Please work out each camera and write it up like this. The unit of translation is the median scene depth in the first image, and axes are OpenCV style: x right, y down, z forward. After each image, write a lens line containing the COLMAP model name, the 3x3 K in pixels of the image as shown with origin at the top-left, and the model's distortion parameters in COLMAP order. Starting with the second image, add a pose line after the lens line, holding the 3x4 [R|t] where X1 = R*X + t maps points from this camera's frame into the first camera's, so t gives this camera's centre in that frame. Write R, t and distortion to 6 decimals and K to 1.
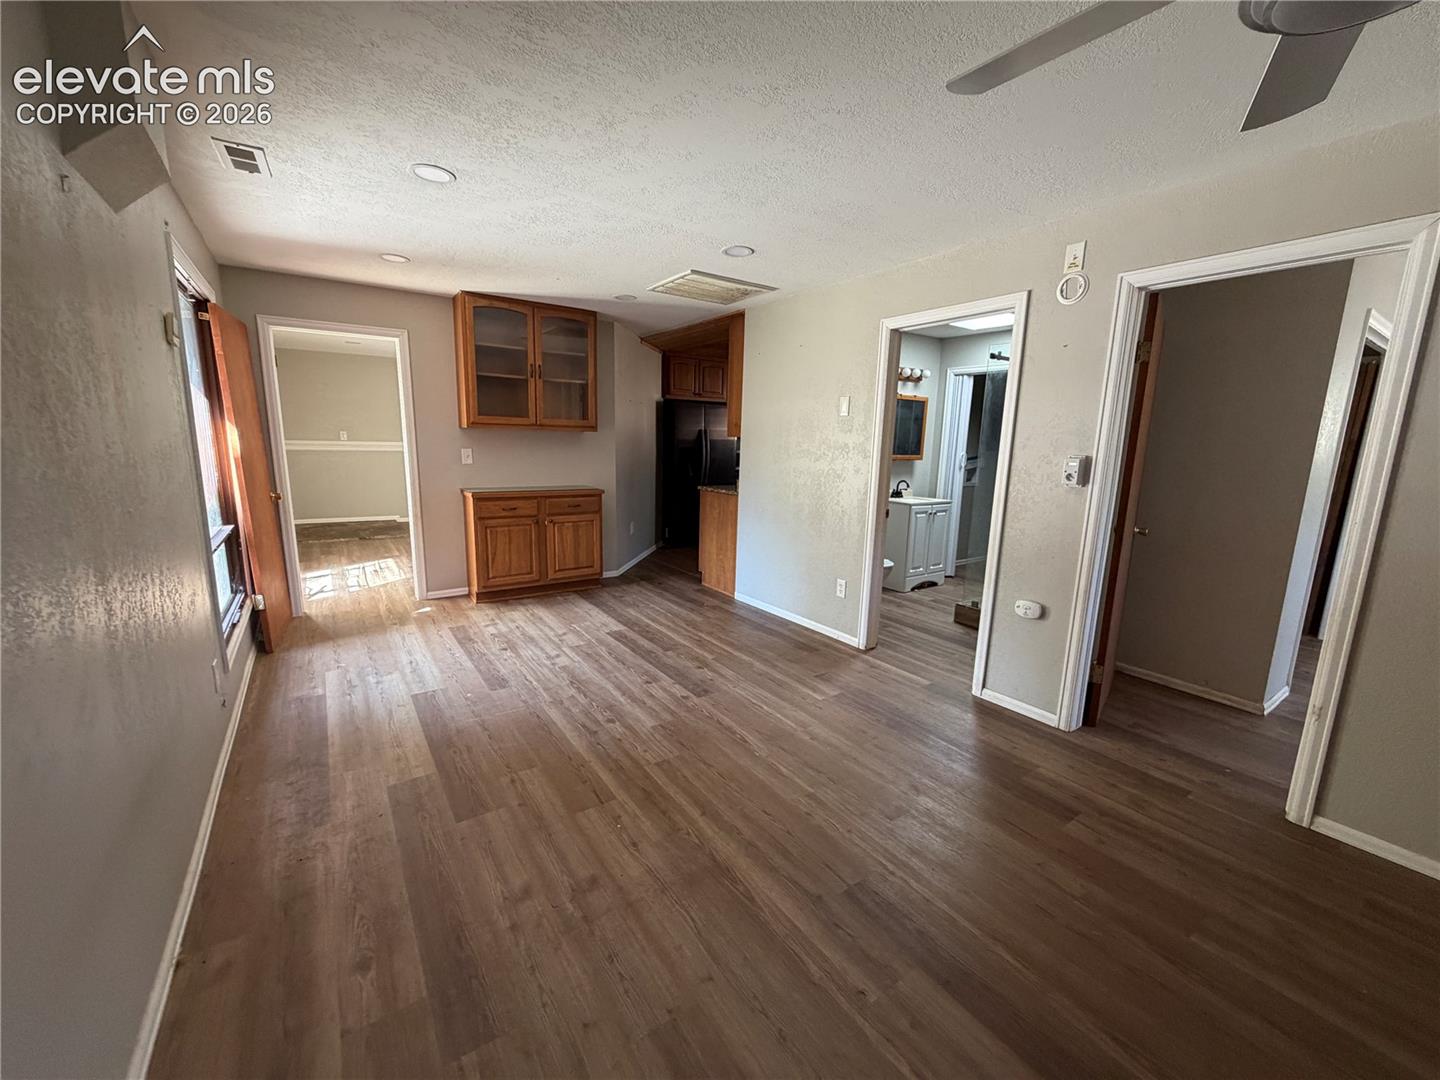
lens RADIAL K [[575.2, 0, 716.8], [0, 575.2, 543.4], [0, 0, 1]] dist [0.001054, -0.000173]
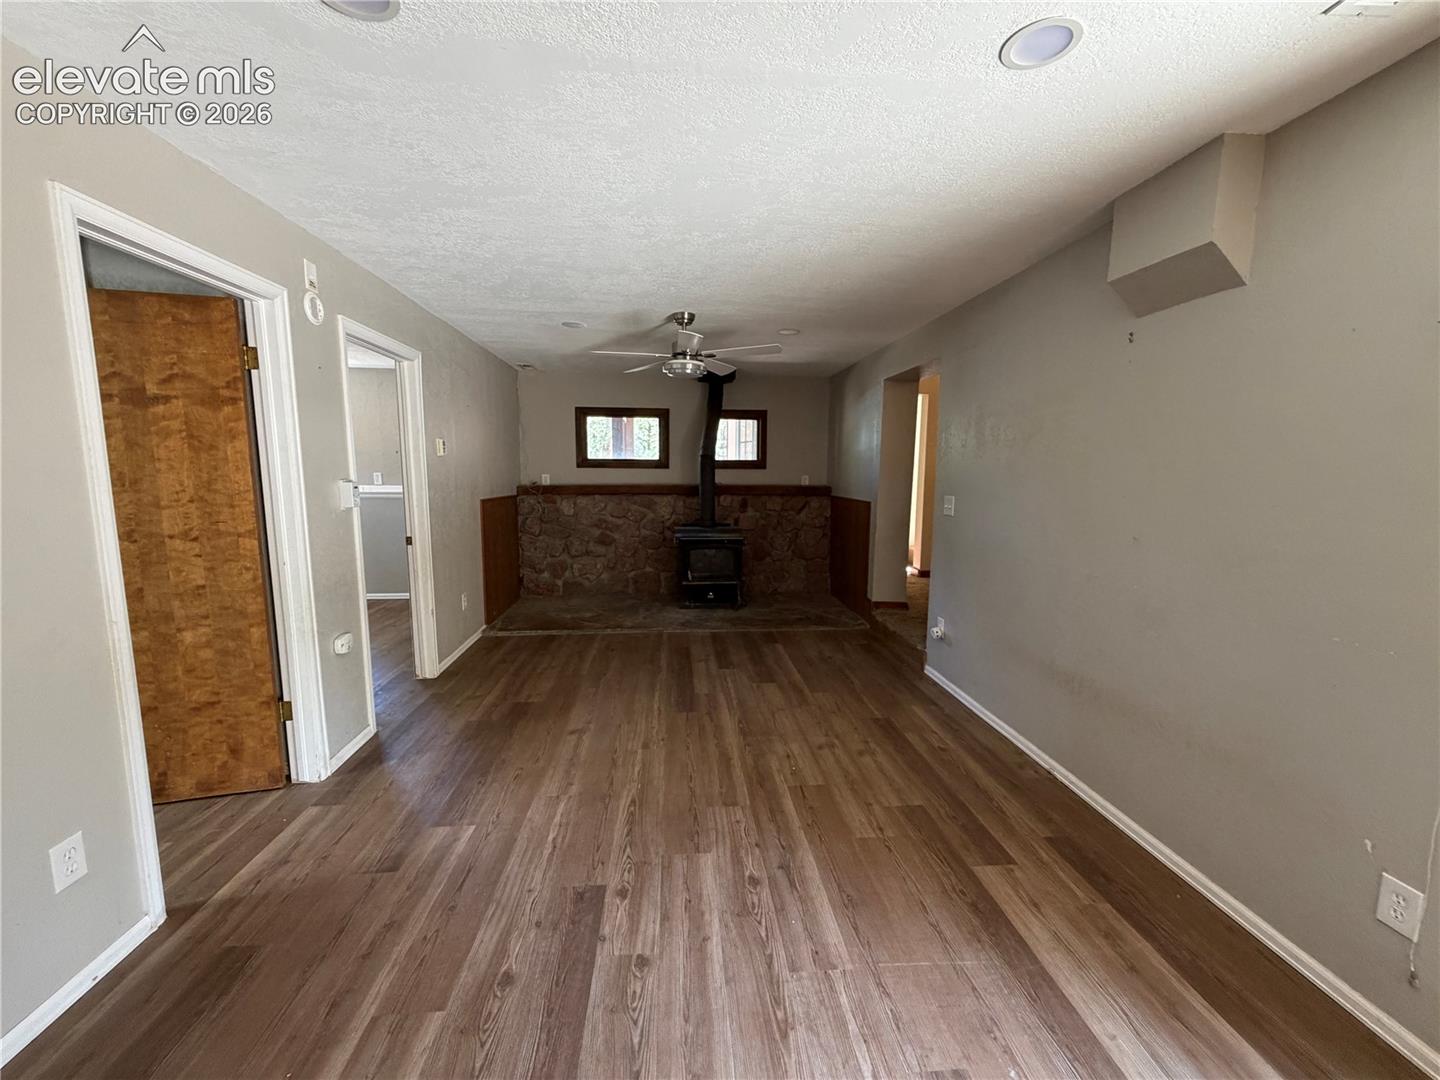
lens RADIAL K [[575.2, 0, 716.8], [0, 575.2, 543.4], [0, 0, 1]] dist [0.001054, -0.000173]
pose [[-0.866521, -0.094478, 0.490117, -0.367673], [0.062580, 0.953612, 0.294463, -0.238266], [-0.495202, 0.285830, -0.820412, 1.210773]]
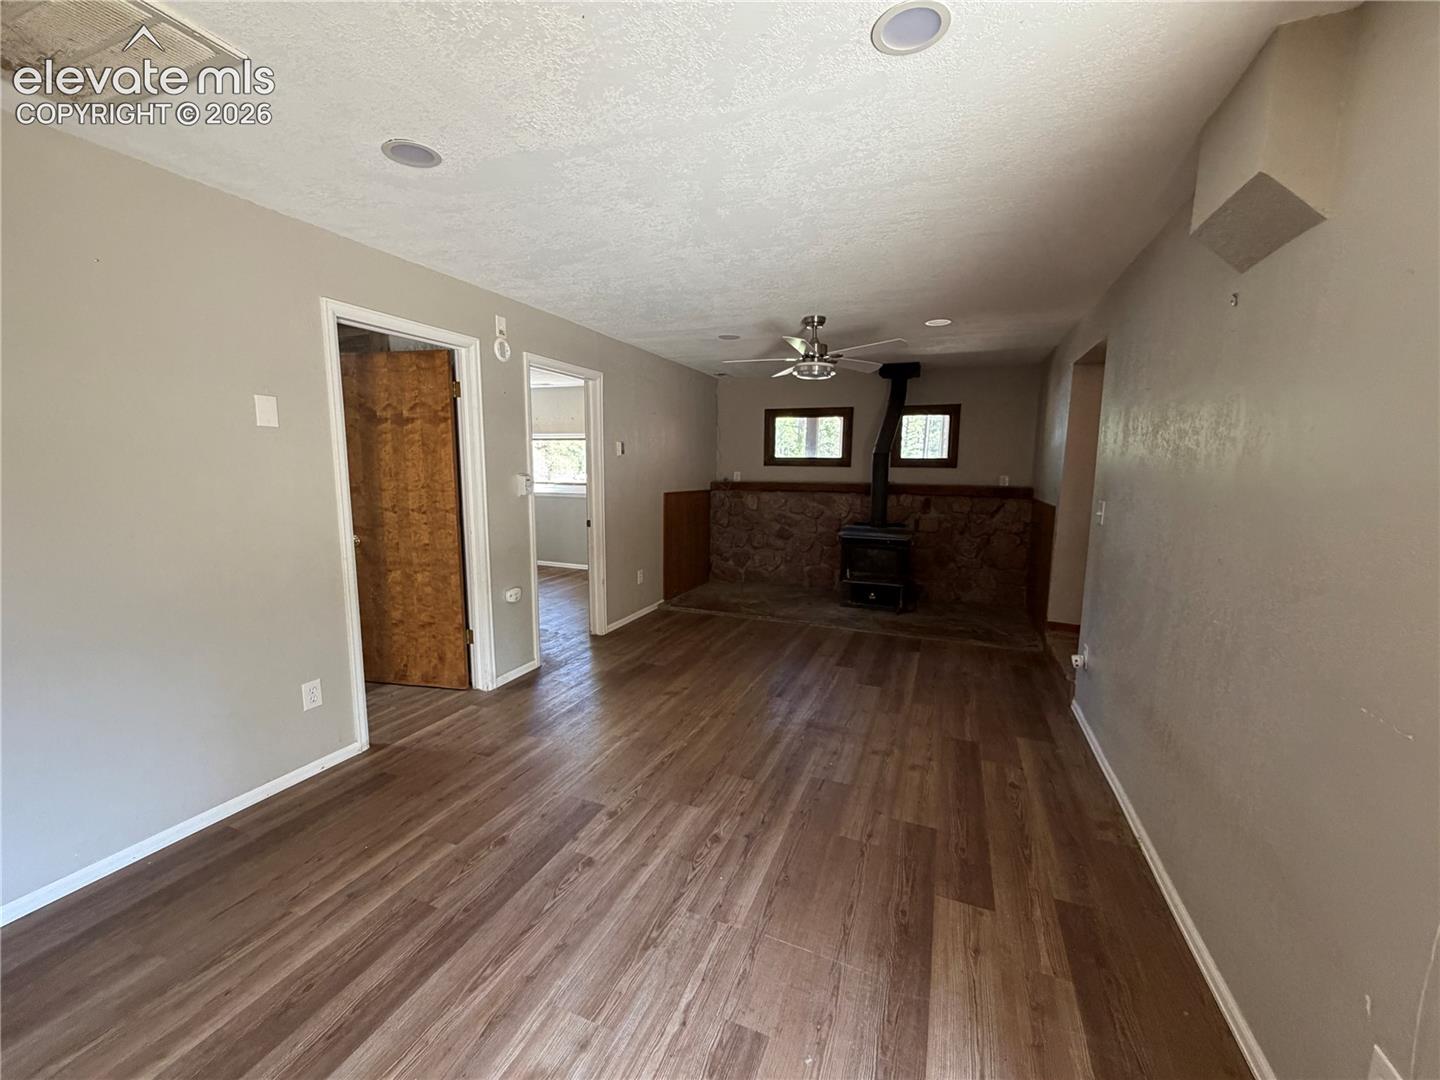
lens RADIAL K [[575.2, 0, 716.8], [0, 575.2, 543.4], [0, 0, 1]] dist [0.001054, -0.000173]
pose [[-0.547780, -0.144131, 0.824114, -0.628319], [0.128070, 0.958992, 0.252848, -0.220666], [-0.826762, 0.244049, -0.506858, 1.060627]]
